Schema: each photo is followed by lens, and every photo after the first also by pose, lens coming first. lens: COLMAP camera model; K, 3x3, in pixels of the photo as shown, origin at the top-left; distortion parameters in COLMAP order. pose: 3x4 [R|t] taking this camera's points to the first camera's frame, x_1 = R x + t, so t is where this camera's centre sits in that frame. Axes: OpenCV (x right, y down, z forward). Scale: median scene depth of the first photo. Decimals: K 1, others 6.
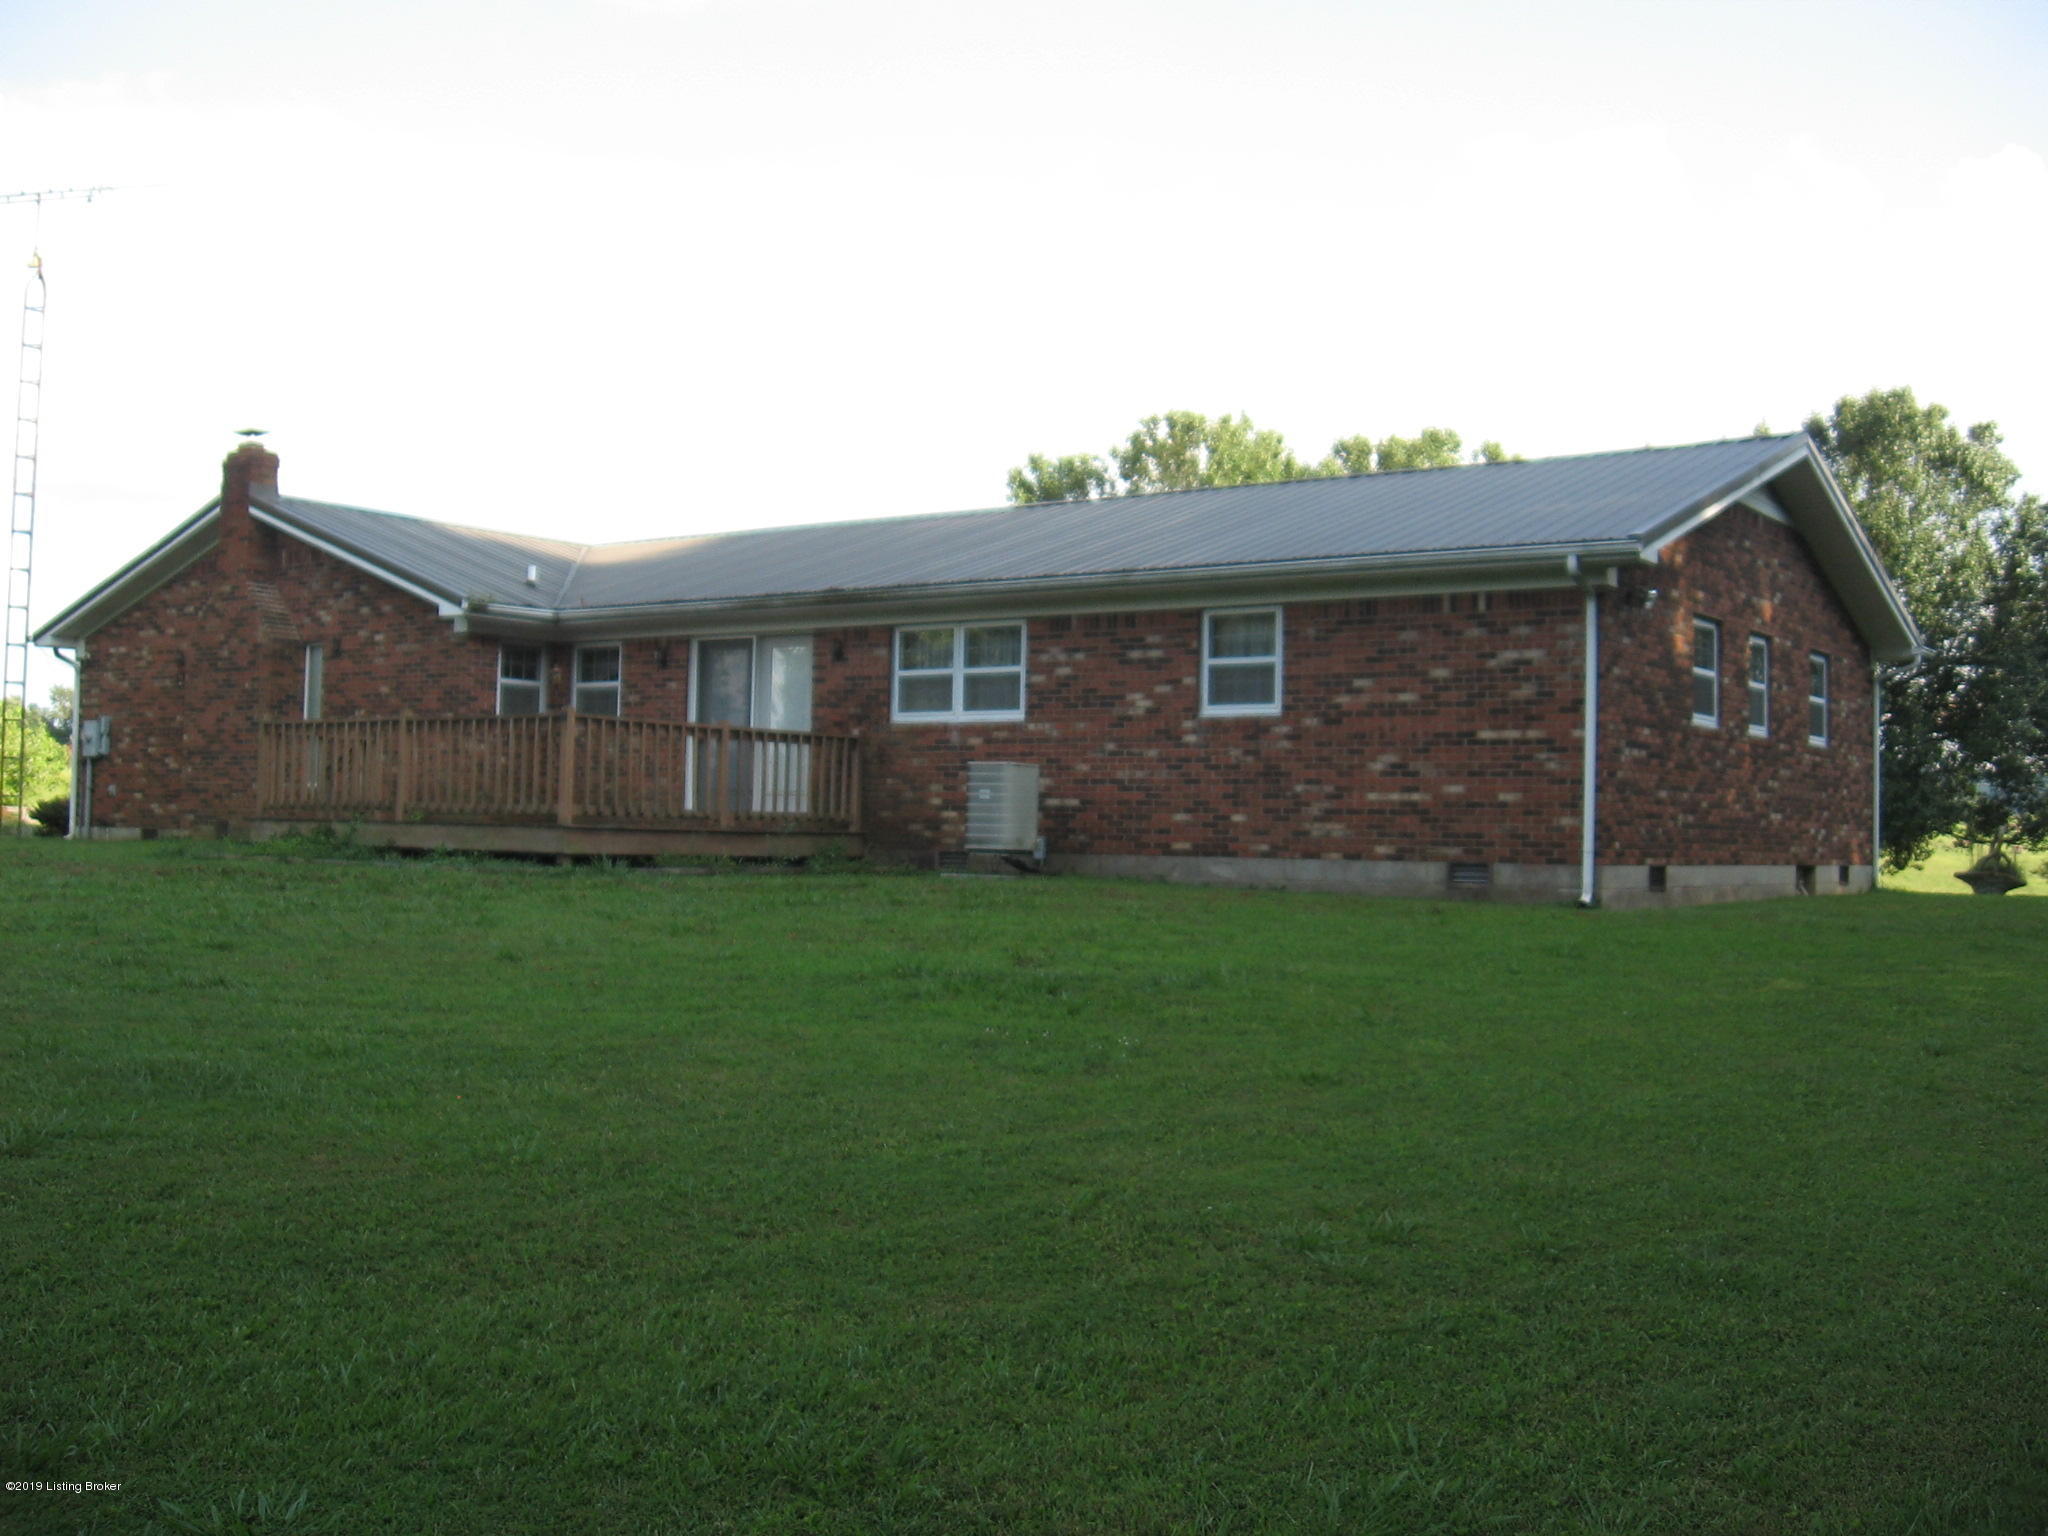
lens RADIAL K [[2094.3, 0, 1024.0], [0, 2094.3, 768.0], [0, 0, 1]] dist [-0.008225, -0.002800]
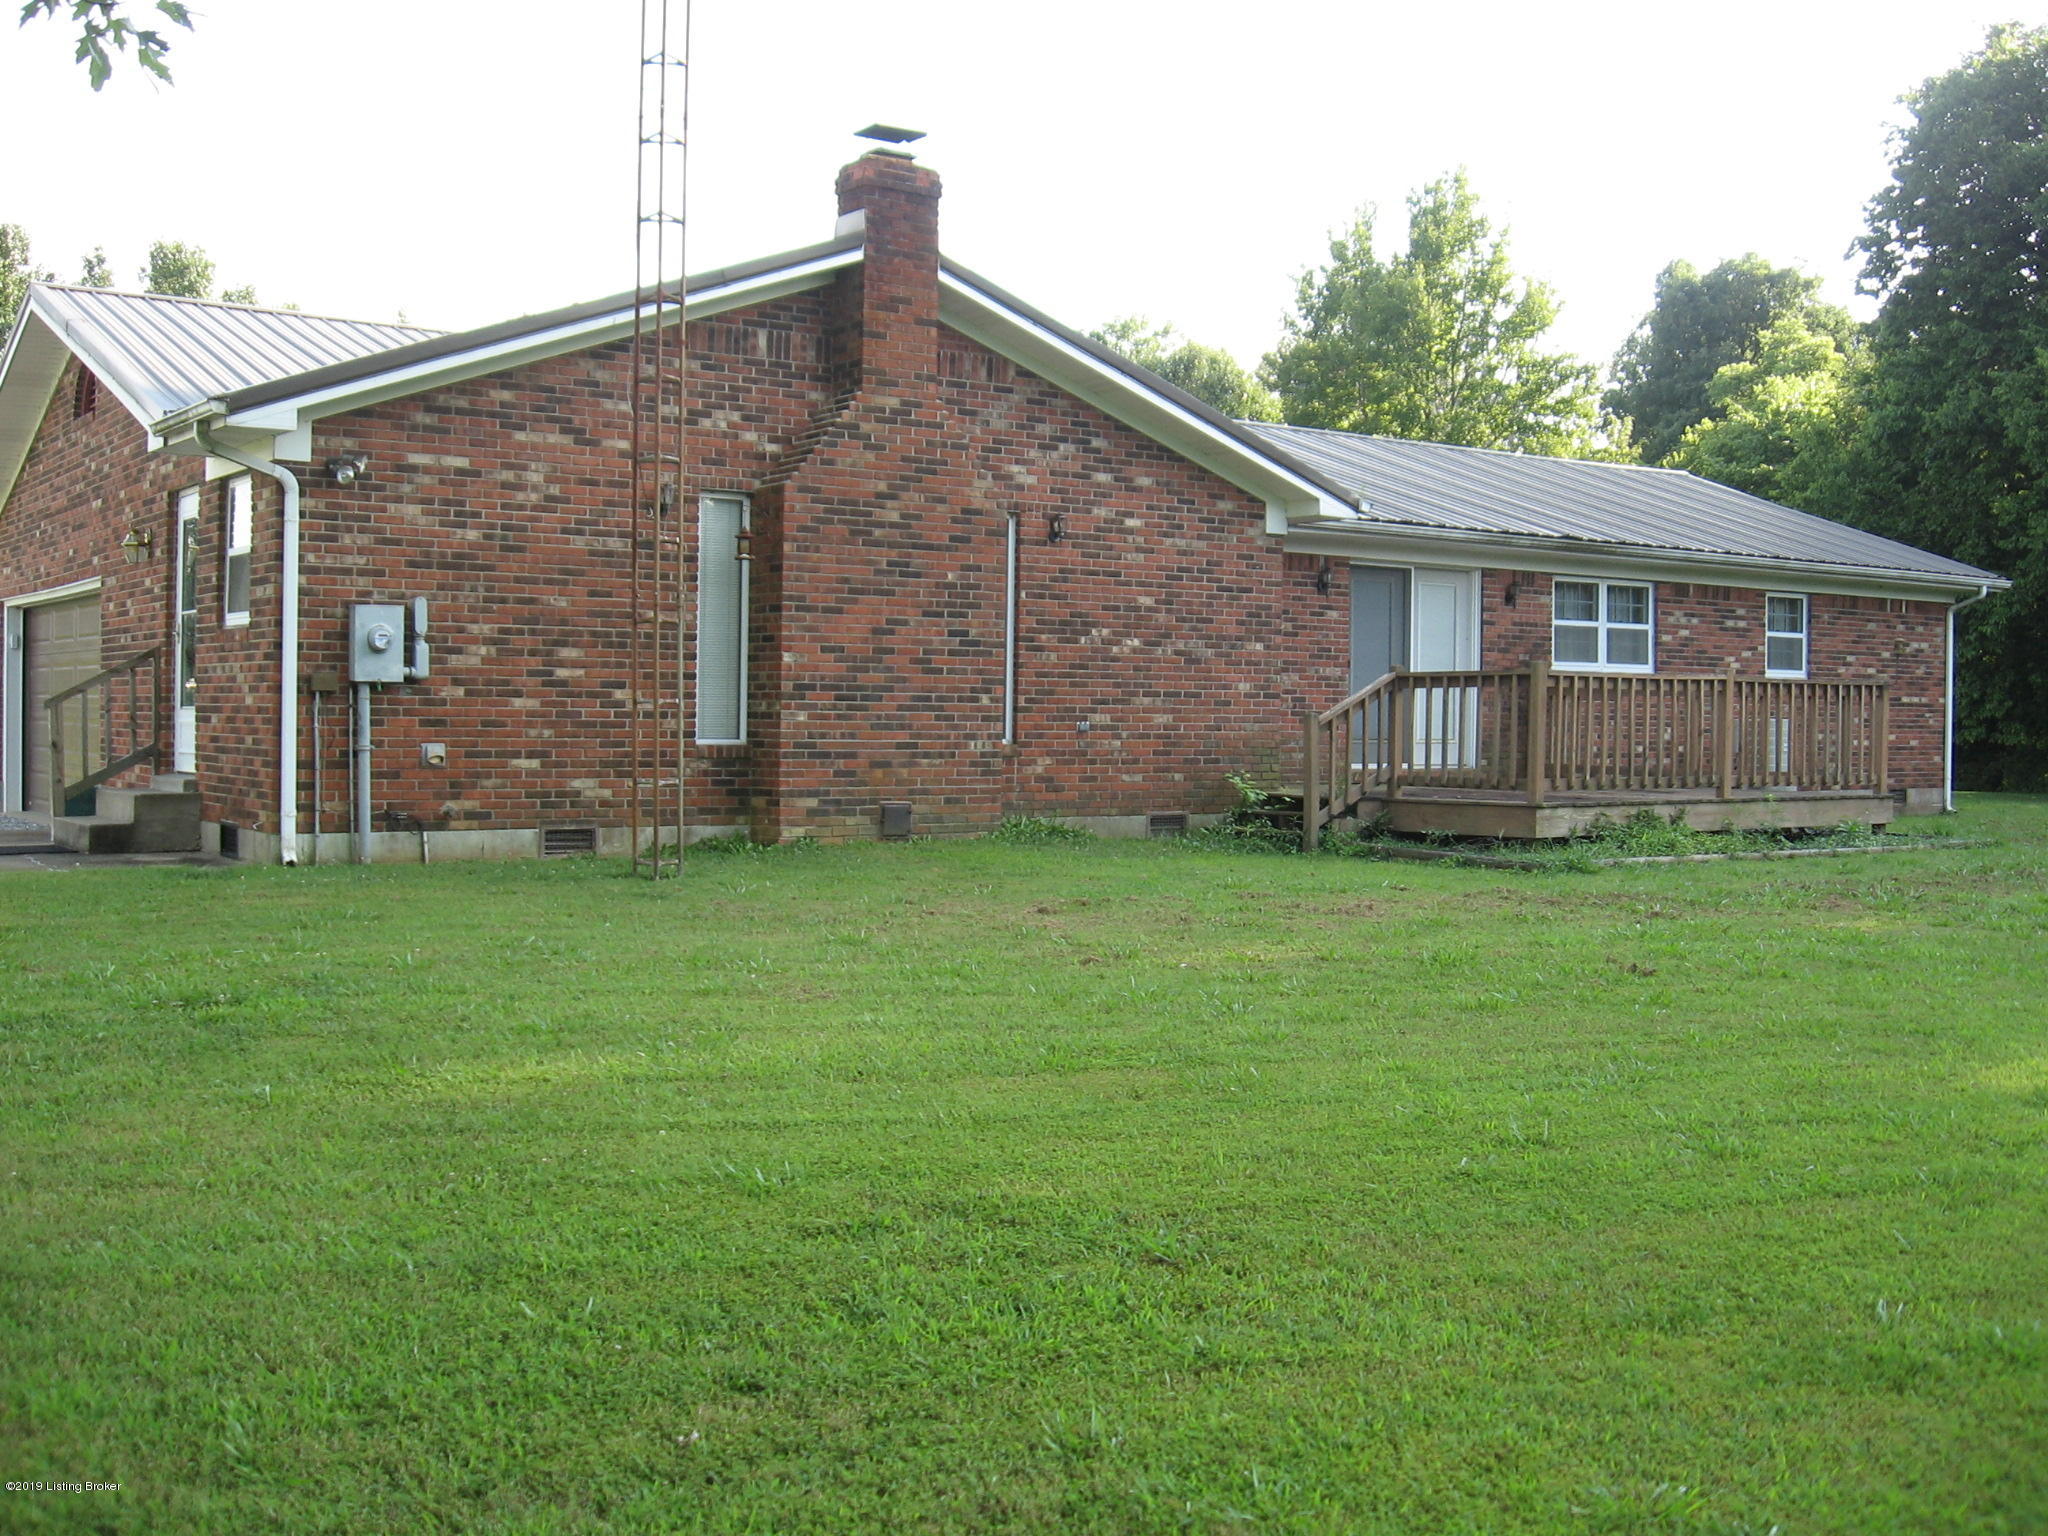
lens RADIAL K [[2076.8, 0, 1024.0], [0, 2076.8, 768.0], [0, 0, 1]] dist [-0.054828, -0.000435]
pose [[0.317981, -0.042768, 0.947132, -0.992472], [-0.035762, 0.997730, 0.057060, -0.021151], [-0.947422, -0.052016, 0.315730, 0.849890]]
